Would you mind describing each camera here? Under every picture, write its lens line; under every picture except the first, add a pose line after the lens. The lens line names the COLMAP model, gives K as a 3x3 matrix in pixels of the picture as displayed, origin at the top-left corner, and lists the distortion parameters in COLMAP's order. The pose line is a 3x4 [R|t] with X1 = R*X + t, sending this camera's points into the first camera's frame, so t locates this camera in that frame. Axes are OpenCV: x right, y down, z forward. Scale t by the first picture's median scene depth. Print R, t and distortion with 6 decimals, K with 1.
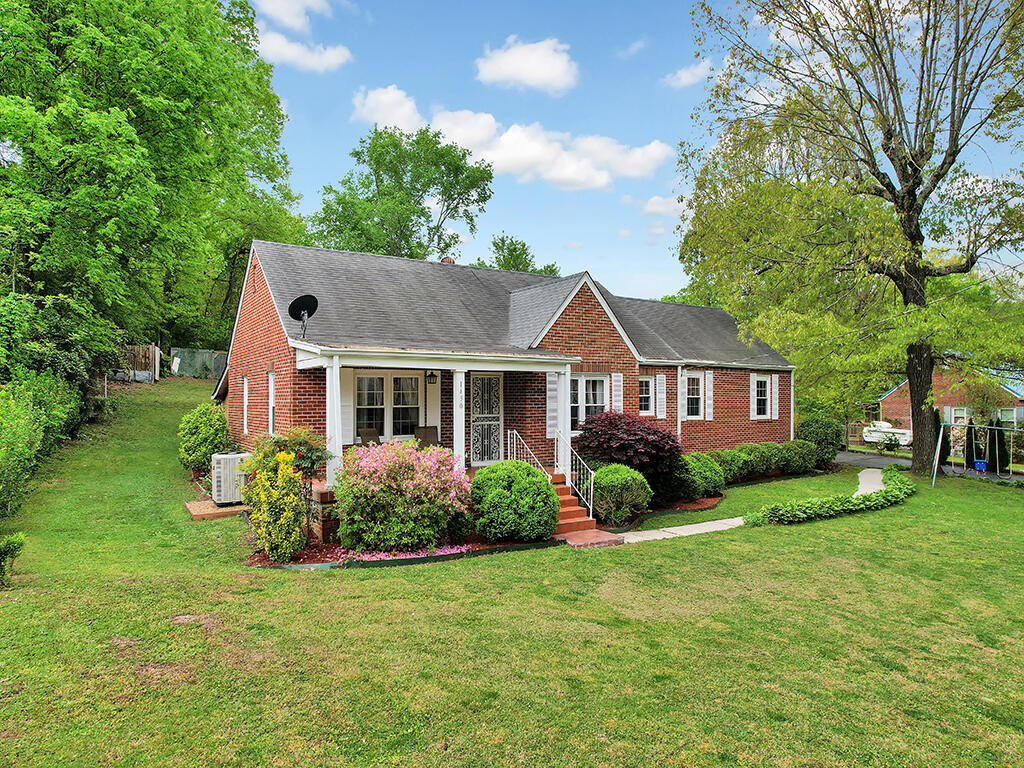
lens RADIAL K [[659.9, 0, 517.9], [0, 659.9, 384.3], [0, 0, 1]] dist [-0.072498, 0.059014]
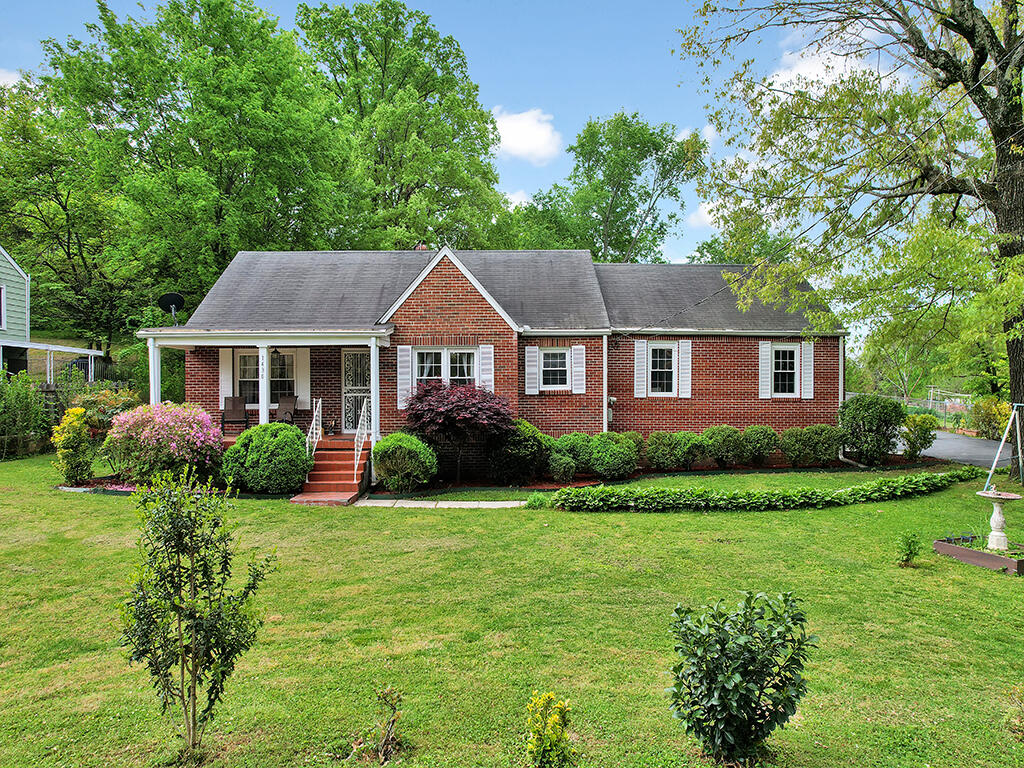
lens RADIAL K [[659.9, 0, 517.9], [0, 659.9, 384.3], [0, 0, 1]] dist [-0.072498, 0.059014]
pose [[0.855856, -0.008241, -0.517149, 0.612251], [0.015094, 0.999845, 0.009047, 0.029210], [0.516995, -0.015548, 0.855847, 0.166494]]
